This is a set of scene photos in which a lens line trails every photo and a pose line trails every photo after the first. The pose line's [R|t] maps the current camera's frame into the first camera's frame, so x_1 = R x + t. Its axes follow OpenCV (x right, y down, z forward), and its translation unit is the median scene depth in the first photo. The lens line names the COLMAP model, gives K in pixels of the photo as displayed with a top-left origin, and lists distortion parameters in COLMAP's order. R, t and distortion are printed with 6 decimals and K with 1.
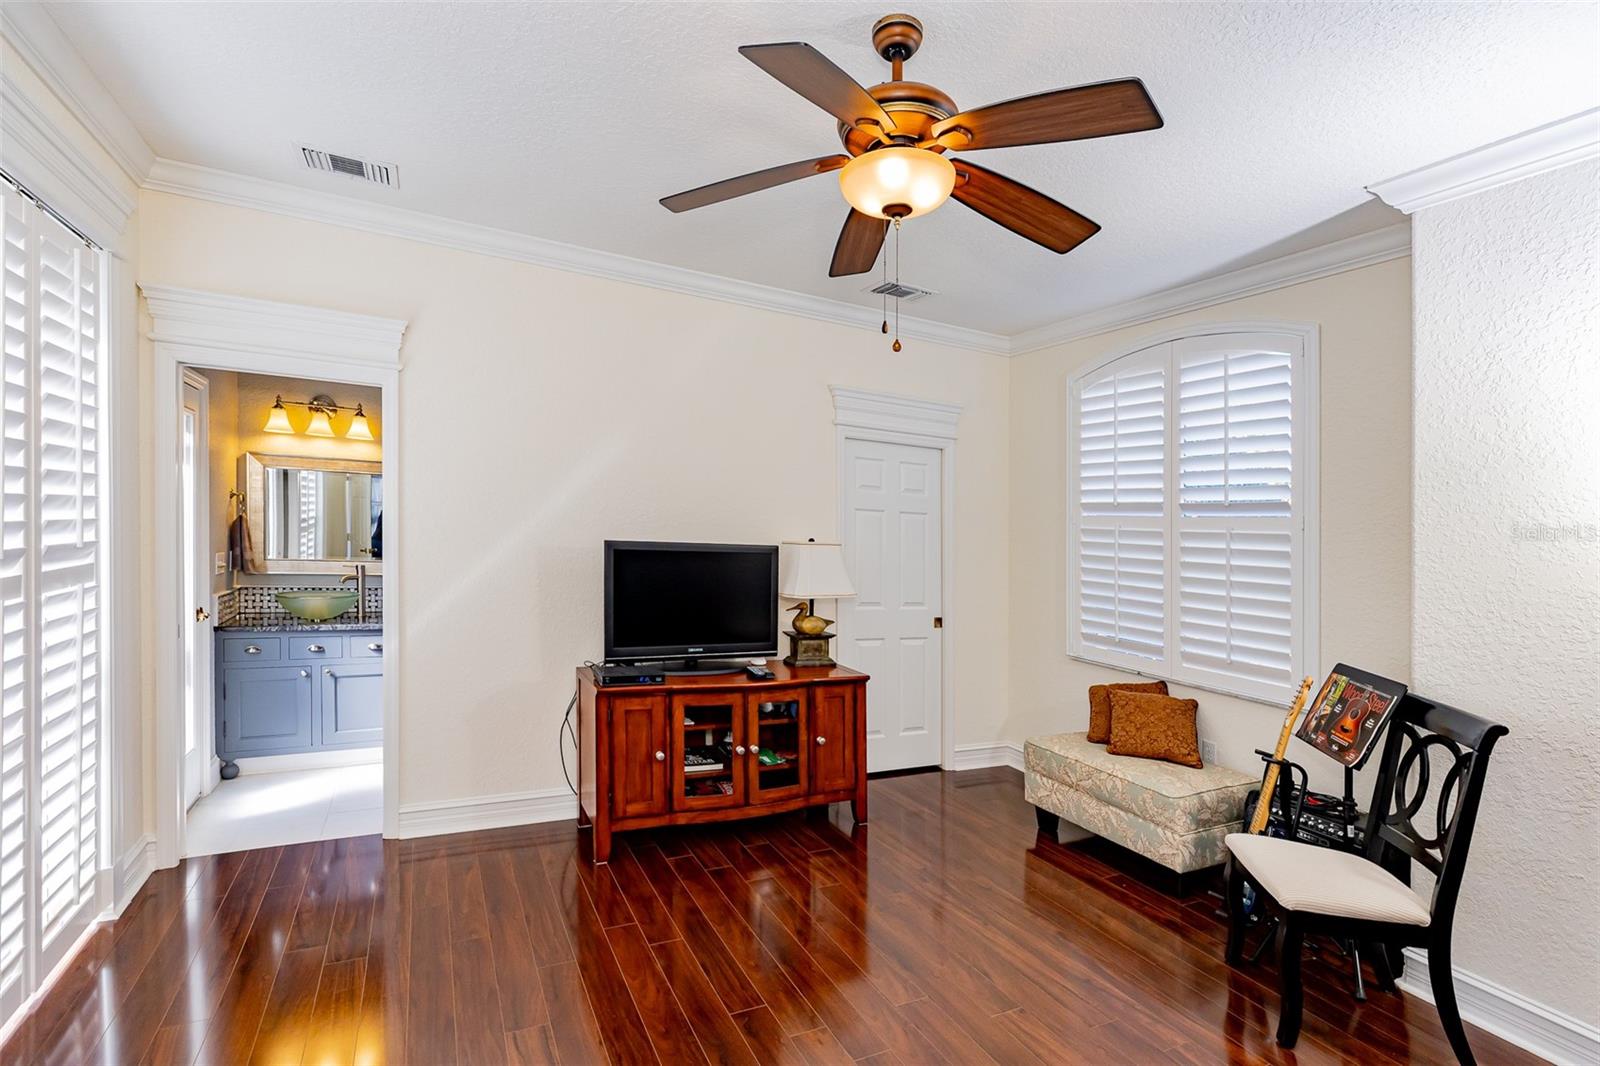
lens RADIAL K [[753.5, 0, 799.9], [0, 753.5, 590.6], [0, 0, 1]] dist [-0.004588, -0.000191]
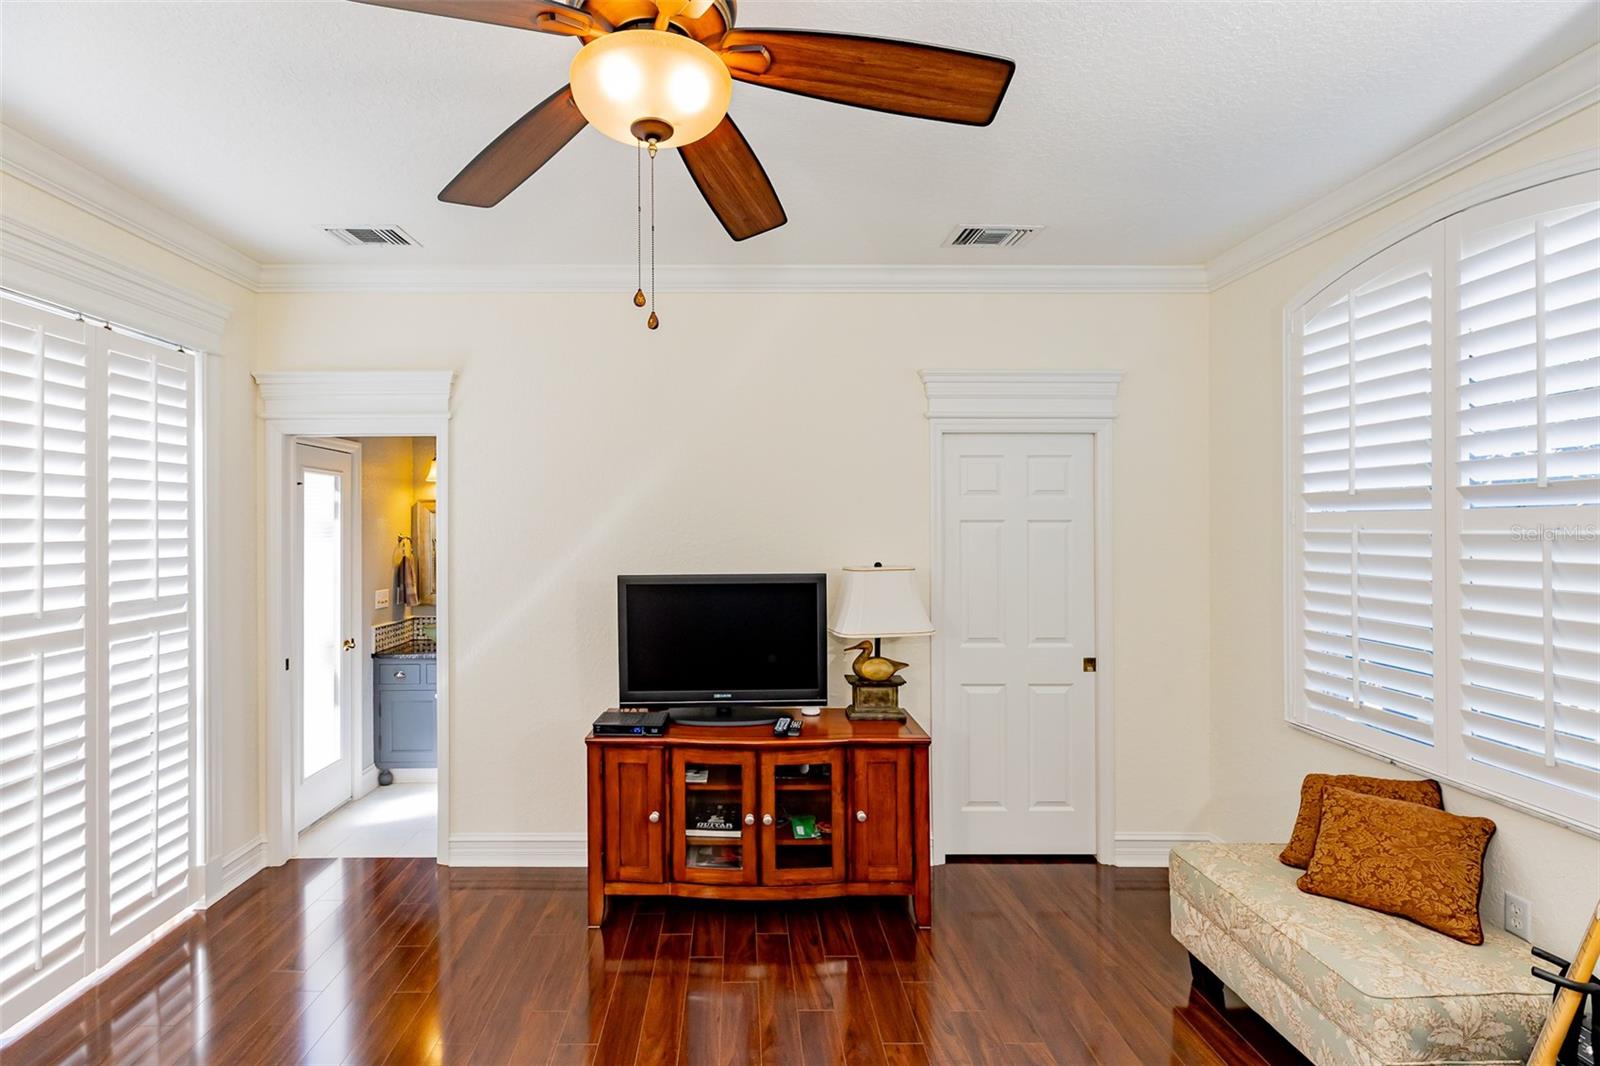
lens RADIAL K [[753.5, 0, 799.9], [0, 753.5, 590.6], [0, 0, 1]] dist [-0.004588, -0.000191]
pose [[0.891581, -0.009814, -0.452756, 0.334673], [0.009344, 0.999951, -0.003274, -0.039613], [0.452766, -0.001311, 0.891629, 0.251747]]
